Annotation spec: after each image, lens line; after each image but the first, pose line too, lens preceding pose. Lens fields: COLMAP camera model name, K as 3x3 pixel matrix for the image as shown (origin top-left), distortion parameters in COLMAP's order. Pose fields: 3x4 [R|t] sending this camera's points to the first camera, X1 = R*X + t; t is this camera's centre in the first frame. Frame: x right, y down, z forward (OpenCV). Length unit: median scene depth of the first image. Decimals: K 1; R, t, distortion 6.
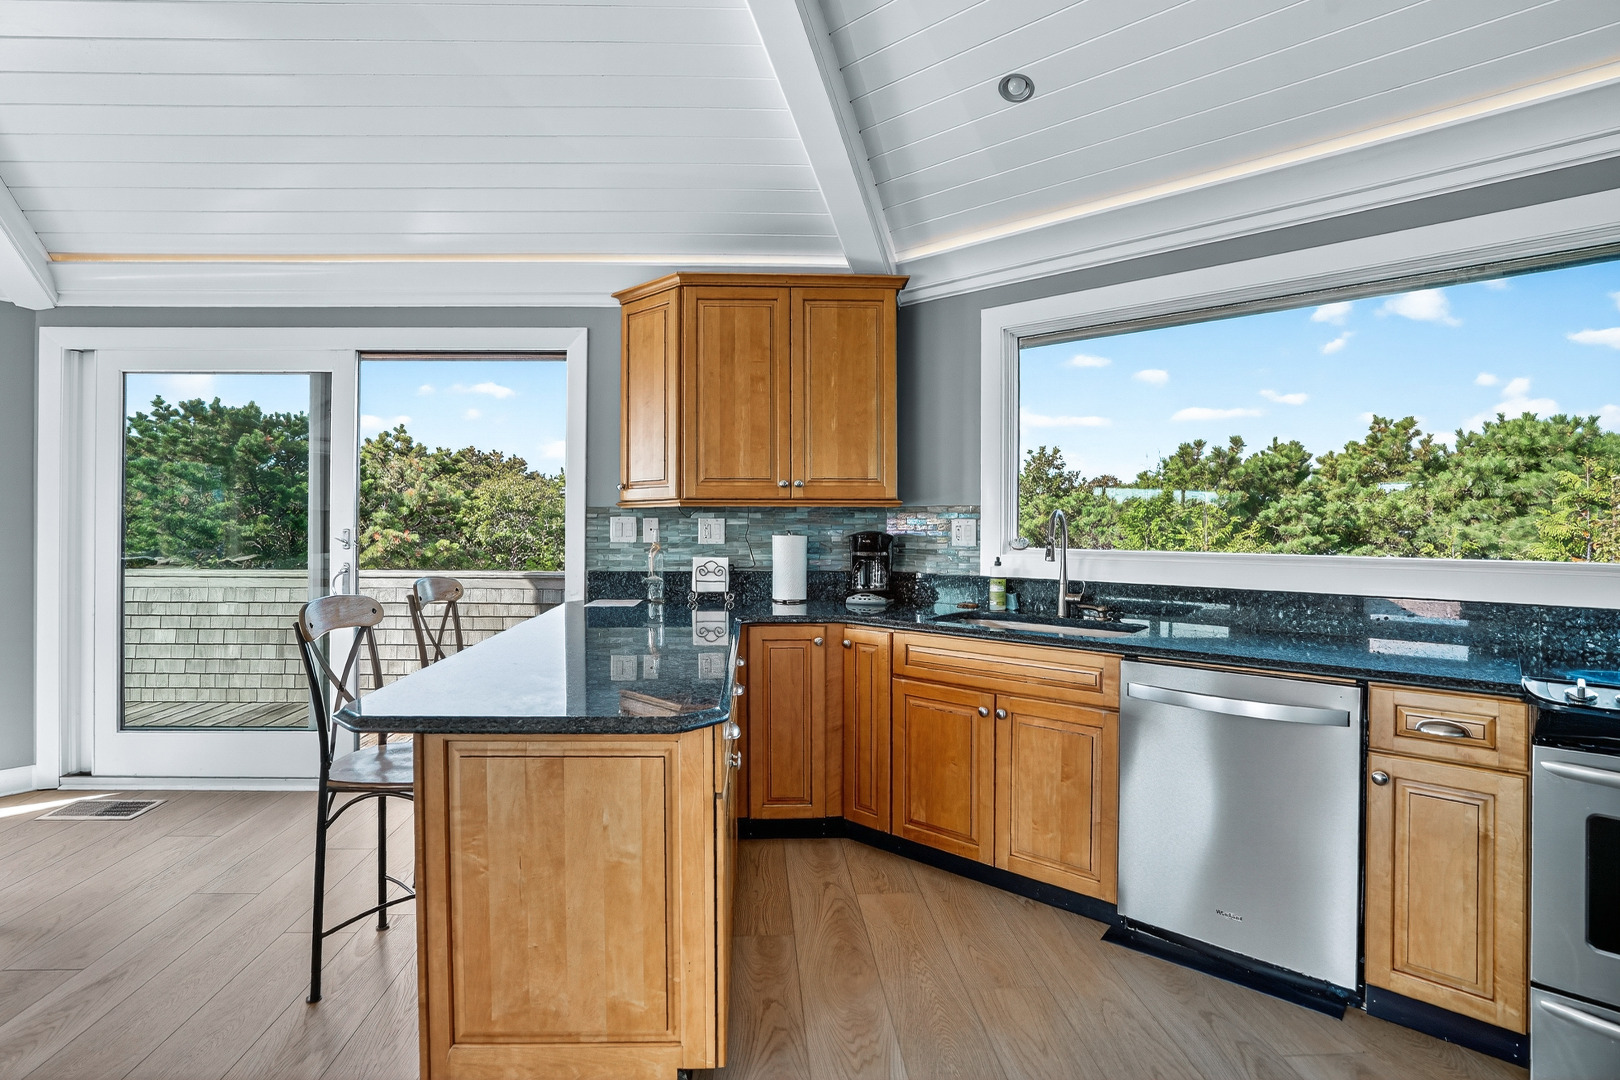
lens RADIAL K [[796.3, 0, 776.9], [0, 796.3, 521.9], [0, 0, 1]] dist [-0.047786, 0.000860]
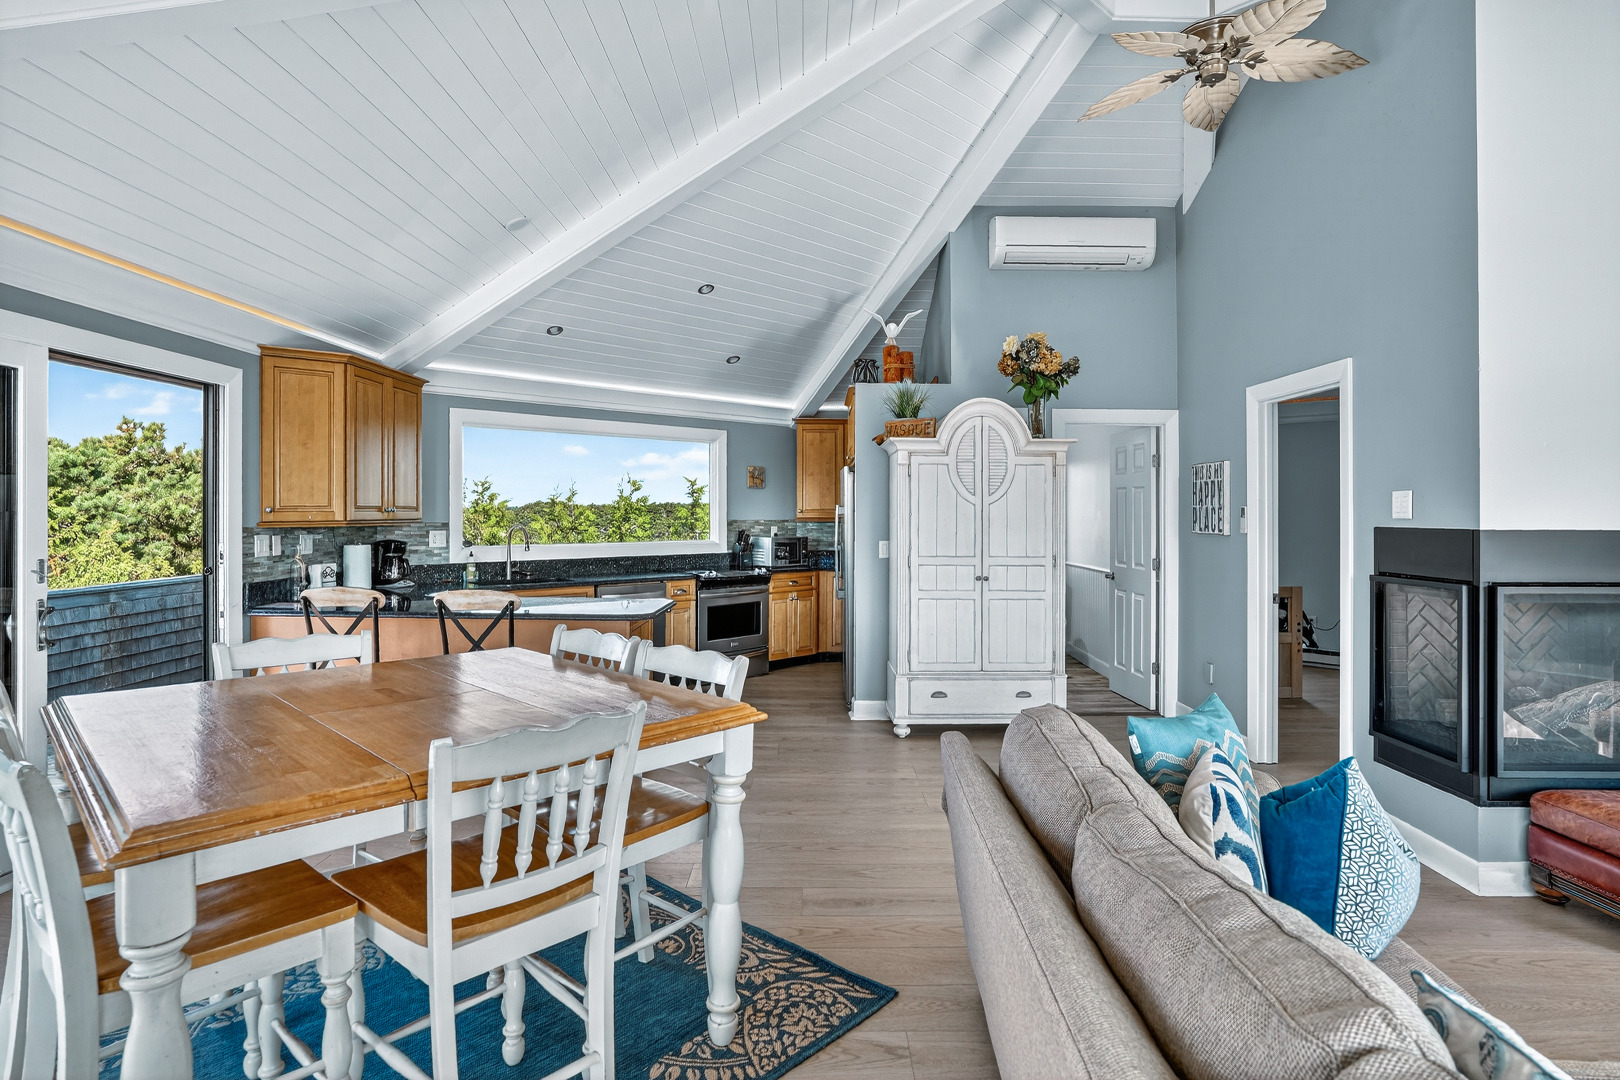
lens RADIAL K [[800.7, 0, 805.8], [0, 800.7, 513.2], [0, 0, 1]] dist [-0.001181, 0.021674]
pose [[0.050530, -0.001057, 0.998722, -1.385462], [-0.000010, 0.999999, 0.001059, -0.041273], [-0.998723, -0.000064, 0.050530, 0.135380]]
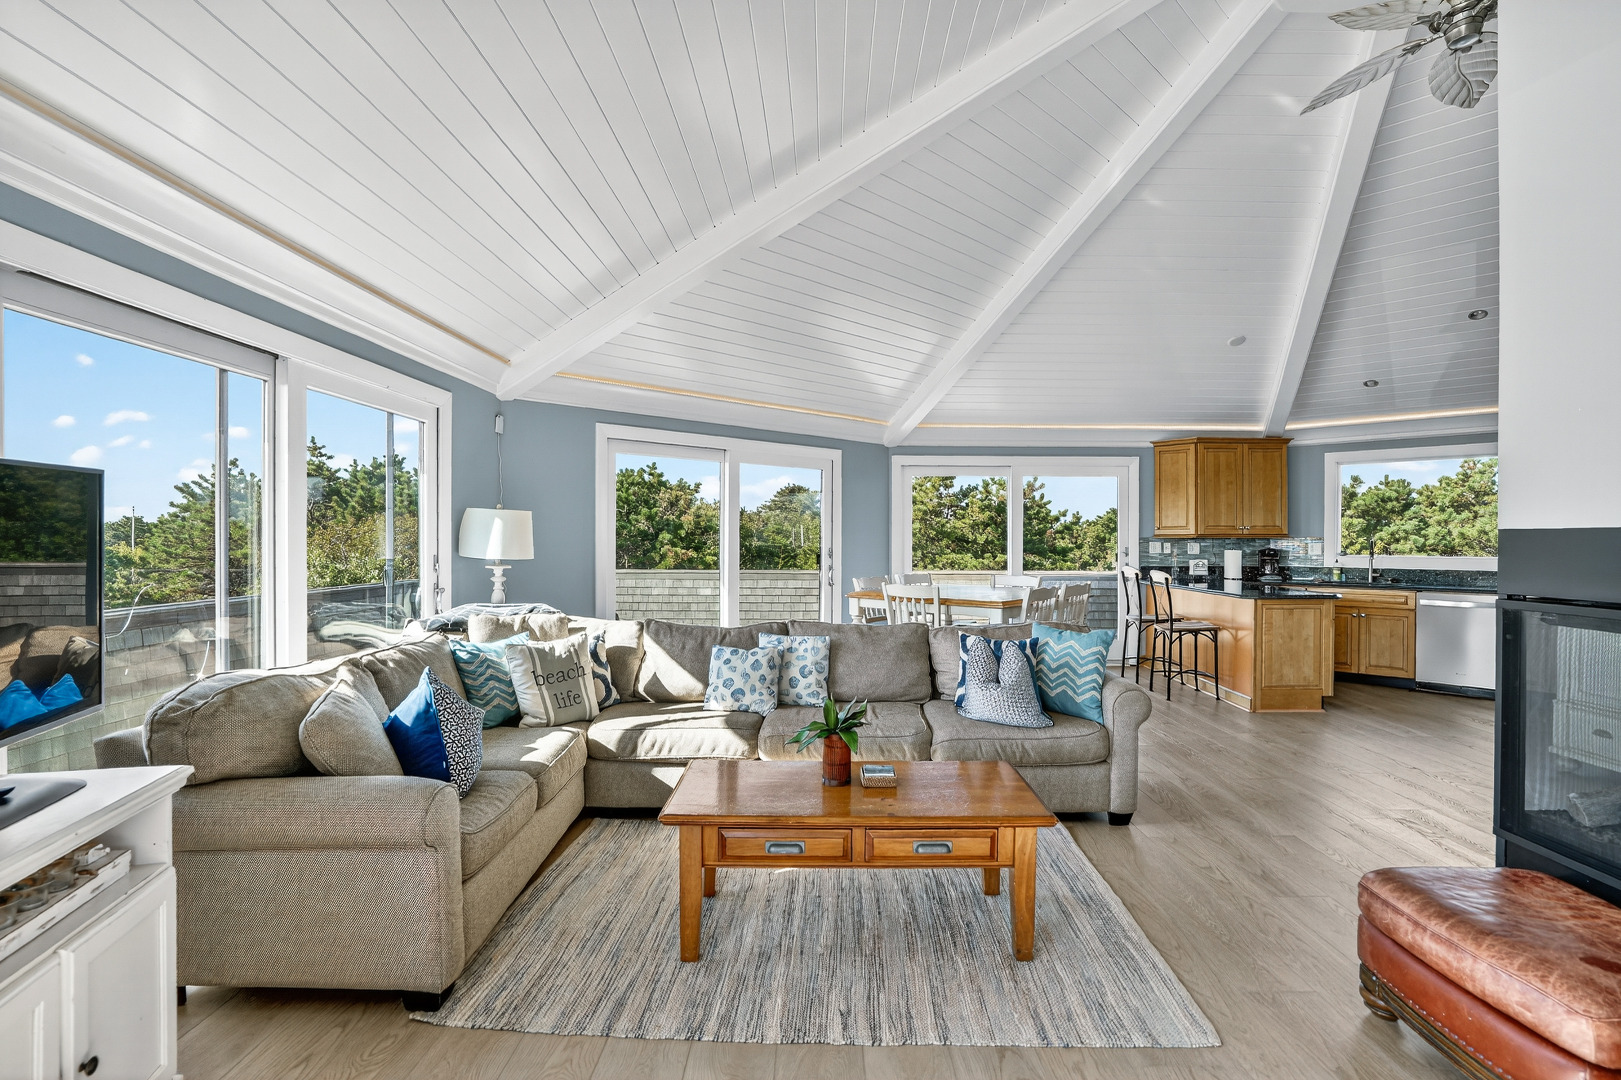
lens RADIAL K [[769.4, 0, 810.5], [0, 769.4, 540.0], [0, 0, 1]] dist [-0.057424, 0.019258]
pose [[0.998805, -0.000004, -0.048866, -1.089914], [-0.000008, 1.000000, -0.000236, -0.011674], [0.048866, 0.000237, 0.998805, -1.222535]]
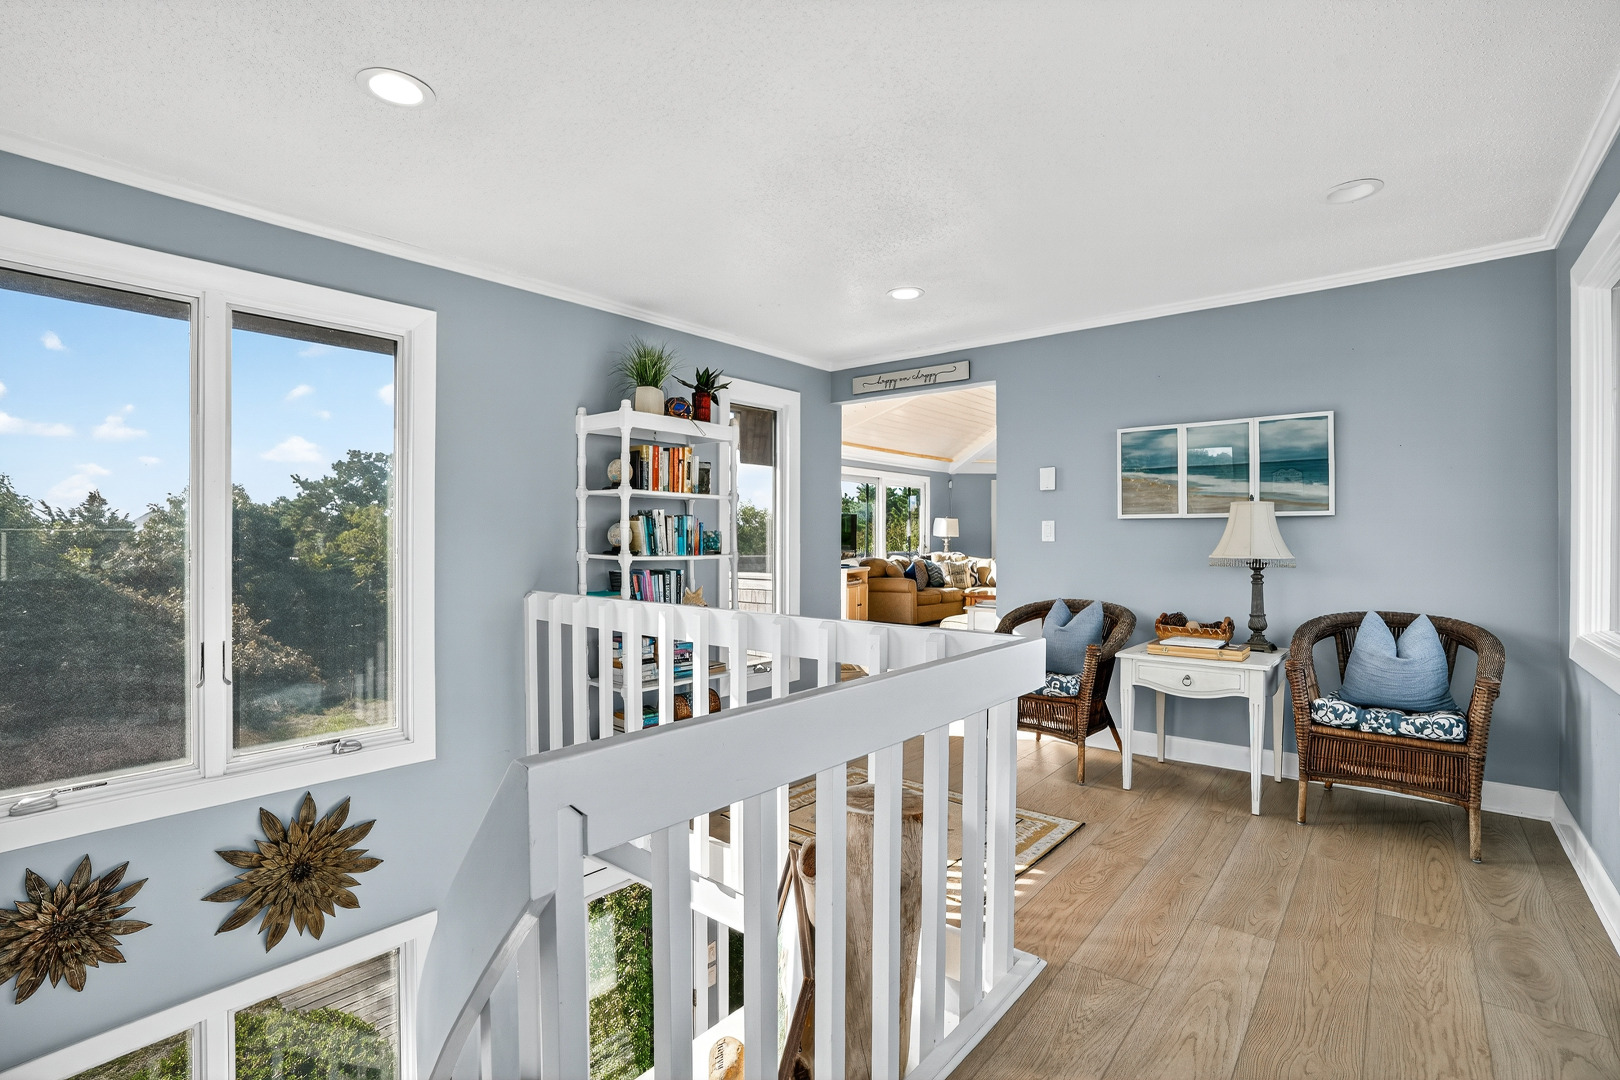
lens RADIAL K [[753.9, 0, 810.0], [0, 753.9, 540.0], [0, 0, 1]] dist [-0.052776, 0.017851]
pose [[0.751010, -0.000684, -0.660290, 0.106109], [-0.001121, 0.999997, -0.002310, 0.043696], [0.660290, 0.002475, 0.751007, -2.930171]]
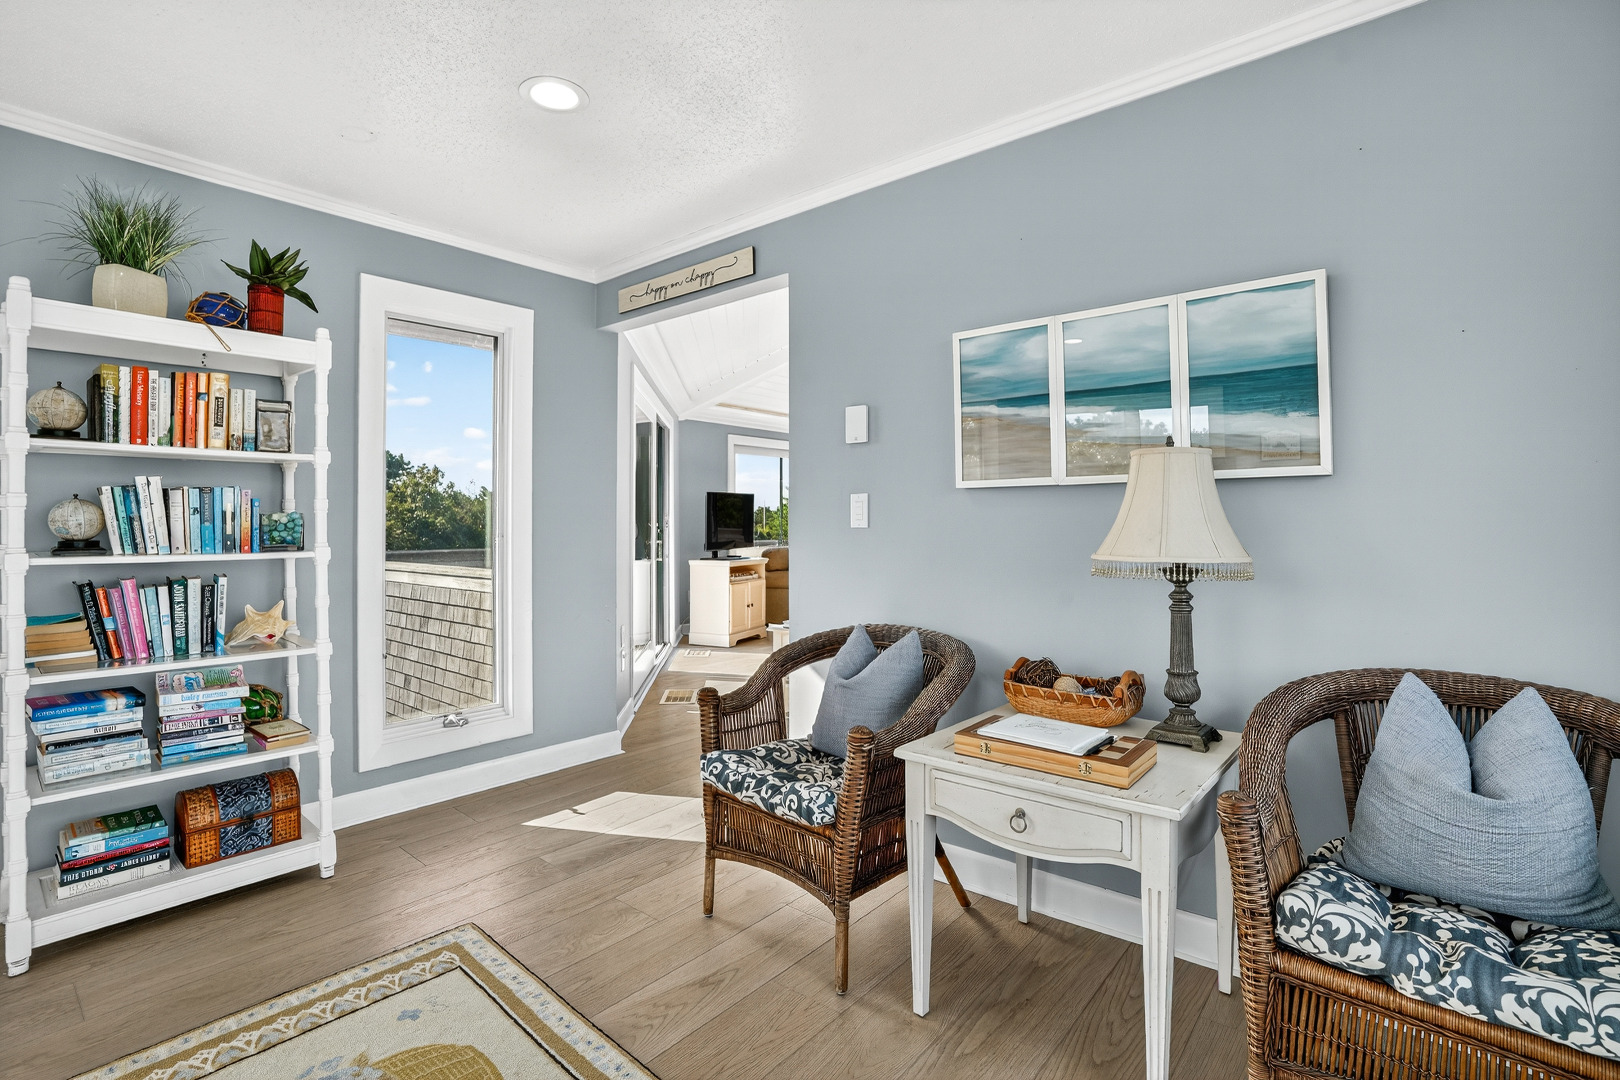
lens RADIAL K [[756.2, 0, 805.8], [0, 756.2, 514.0], [0, 0, 1]] dist [-0.054174, 0.017375]
pose [[0.739988, -0.012946, -0.672495, 0.052779], [0.002813, 0.999866, -0.016153, 0.040997], [0.672614, 0.010061, 0.739925, -2.320861]]
